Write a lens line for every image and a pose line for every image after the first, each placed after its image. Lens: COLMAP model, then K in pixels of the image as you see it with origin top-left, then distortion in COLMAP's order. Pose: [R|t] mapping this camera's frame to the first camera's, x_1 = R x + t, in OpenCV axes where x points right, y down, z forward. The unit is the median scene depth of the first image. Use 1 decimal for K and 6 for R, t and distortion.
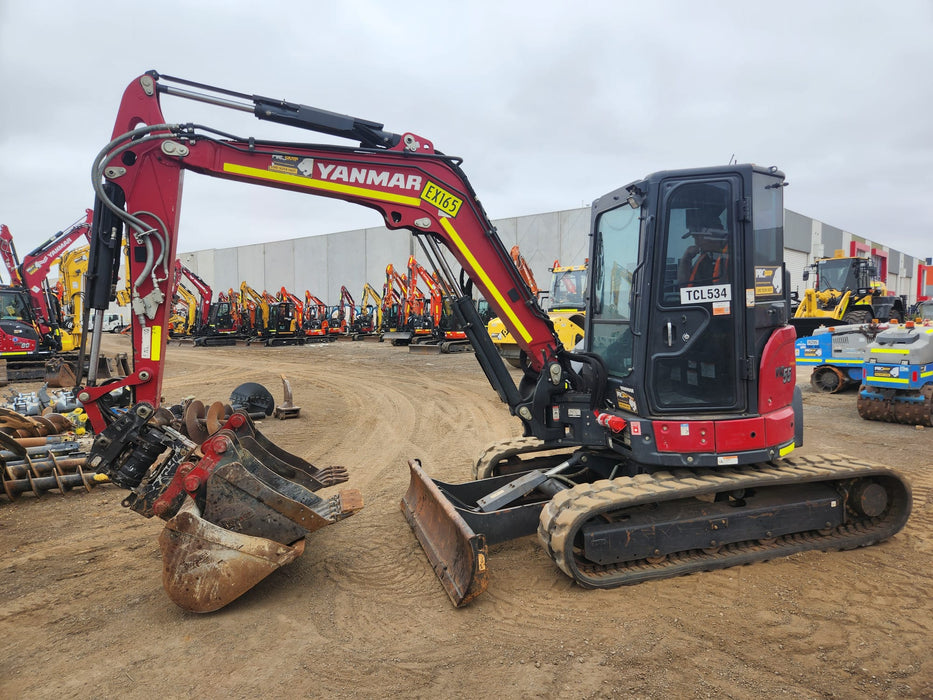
lens RADIAL K [[655.7, 0, 466.5], [0, 655.7, 350.0], [0, 0, 1]] dist [0.078261, -0.072527]
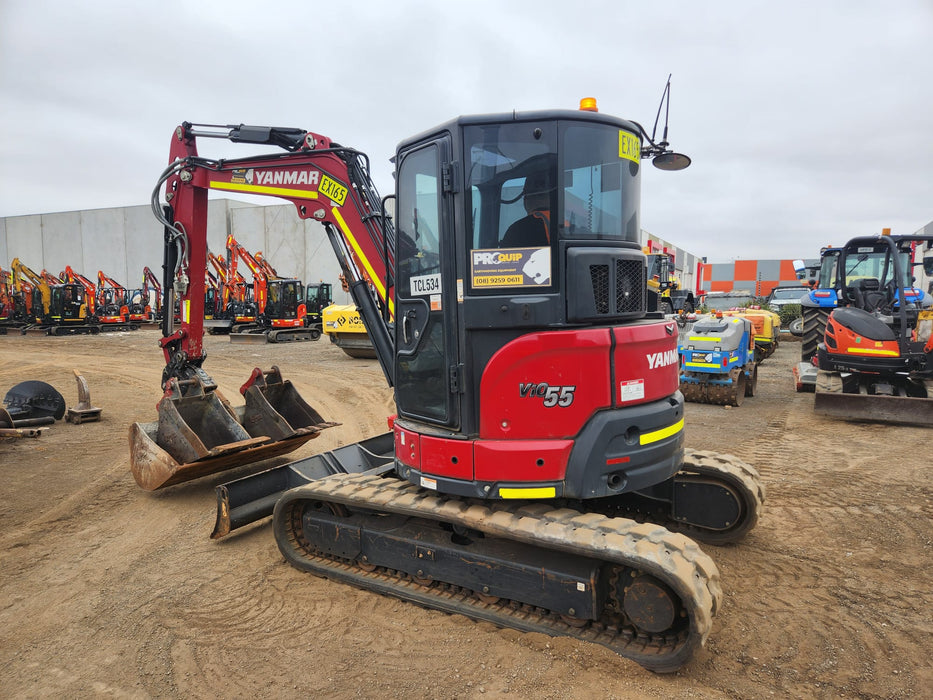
lens RADIAL K [[642.2, 0, 470.4], [0, 642.2, 366.2], [0, 0, 1]] dist [0.072714, -0.067138]
pose [[0.960587, -0.016590, 0.277485, -0.019718], [0.004370, 0.998995, 0.044598, -0.001644], [-0.277946, -0.041628, 0.959694, 0.046835]]
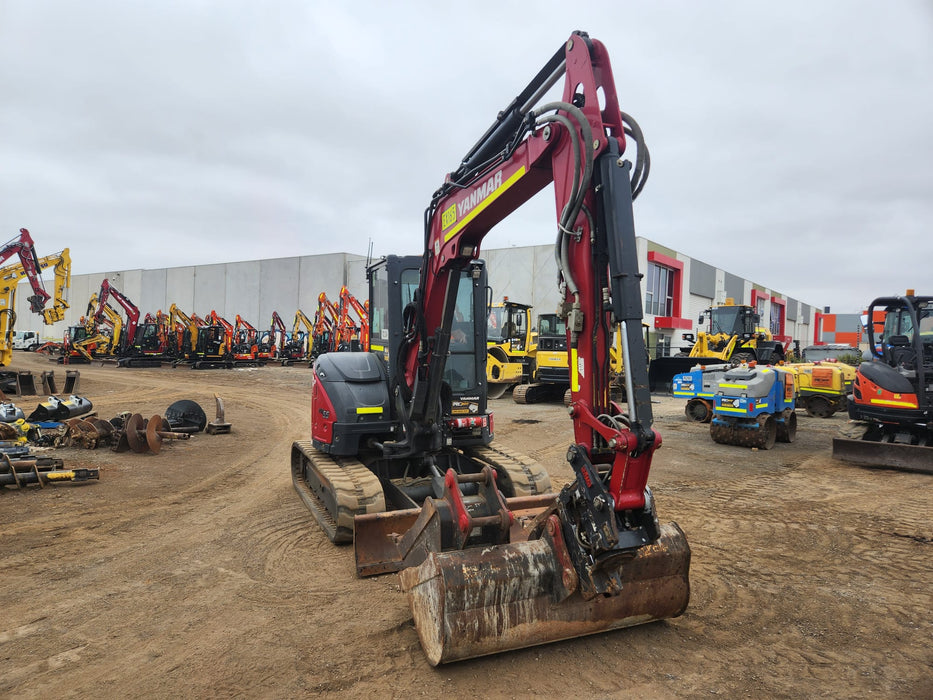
lens RADIAL K [[698.1, 0, 469.5], [0, 698.1, 340.2], [0, 0, 1]] dist [0.077873, -0.070946]
pose [[0.995347, 0.034281, 0.090055, 0.020433], [-0.028751, 0.997661, -0.062009, 0.006736], [-0.091971, 0.059131, 0.994004, -0.136654]]
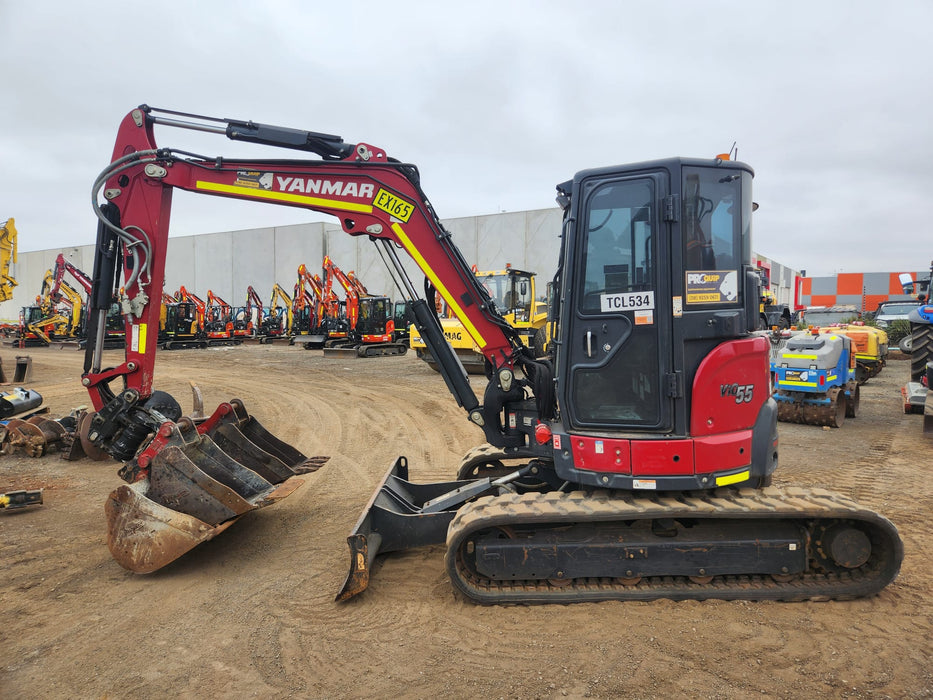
lens RADIAL K [[649.1, 0, 469.7], [0, 649.1, 344.5], [0, 0, 1]] dist [0.076084, -0.071248]
pose [[0.988208, 0.003190, 0.153083, -0.025535], [-0.001225, 0.999916, -0.012929, -0.001907], [-0.153111, 0.012589, 0.988129, 0.026511]]
